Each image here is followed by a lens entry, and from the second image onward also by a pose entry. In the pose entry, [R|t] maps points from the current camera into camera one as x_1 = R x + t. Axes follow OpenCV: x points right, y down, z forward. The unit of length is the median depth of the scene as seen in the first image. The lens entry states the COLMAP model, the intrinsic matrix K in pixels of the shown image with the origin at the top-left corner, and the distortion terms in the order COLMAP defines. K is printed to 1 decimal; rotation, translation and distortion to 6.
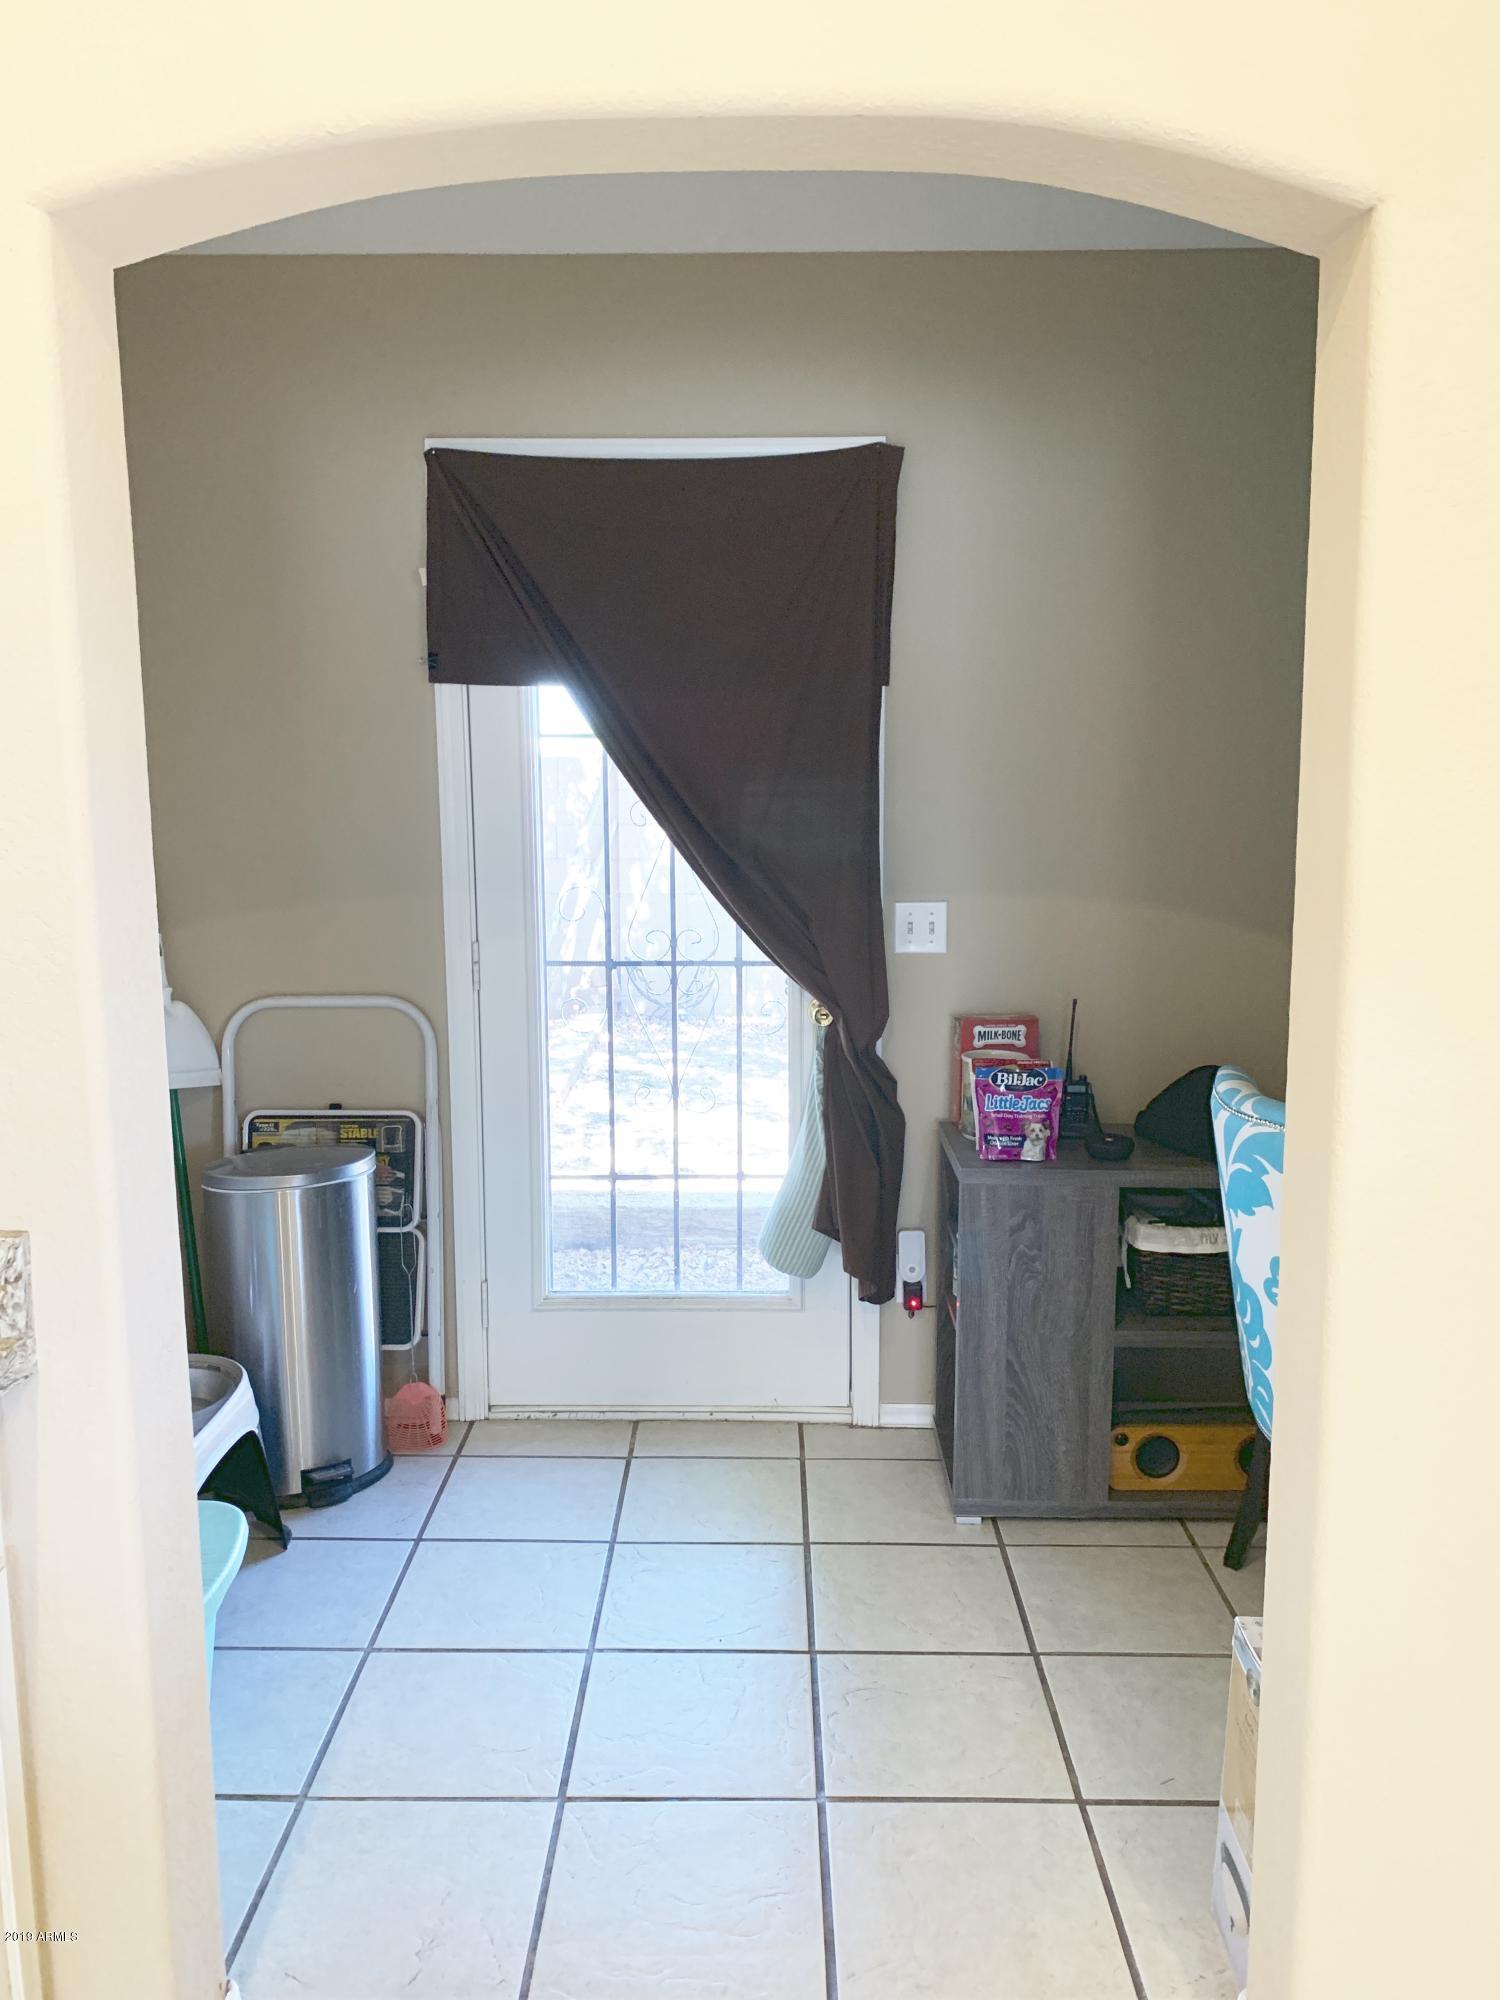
lens RADIAL K [[1530.9, 0, 751.1], [0, 1530.9, 980.8], [0, 0, 1]] dist [0.005921, -0.008073]
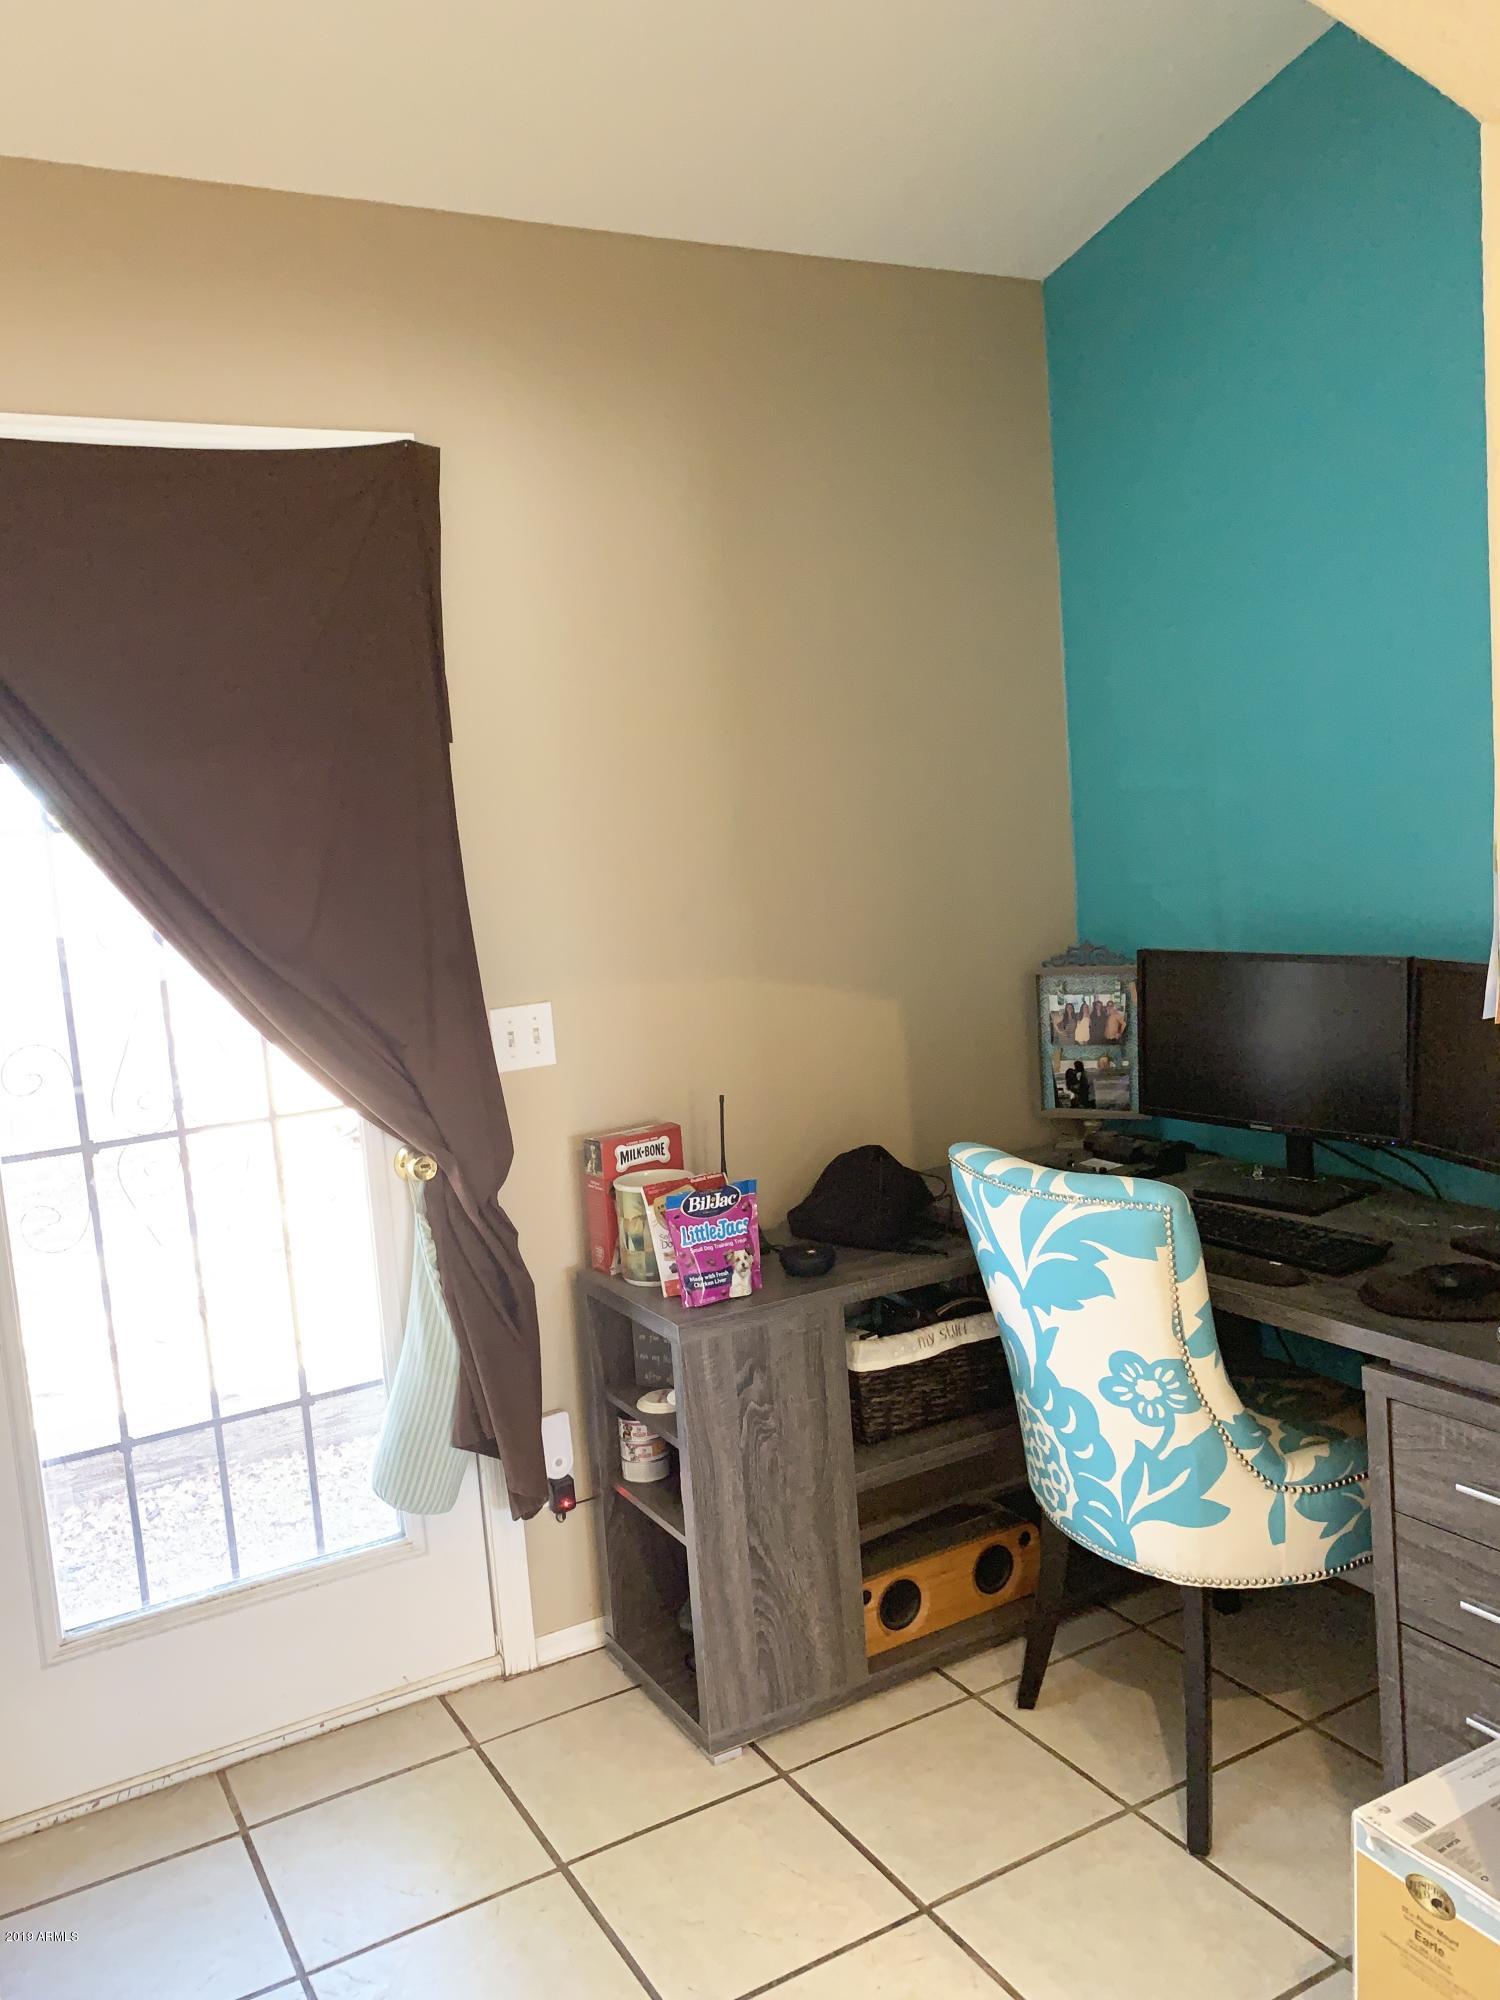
lens RADIAL K [[1537.7, 0, 750.0], [0, 1537.7, 1000.0], [0, 0, 1]] dist [0.003195, -0.013454]
pose [[0.863811, -0.119161, 0.489521, -0.196040], [0.142190, 0.989789, -0.009971, -0.031234], [-0.483334, 0.078217, 0.871935, 0.260090]]
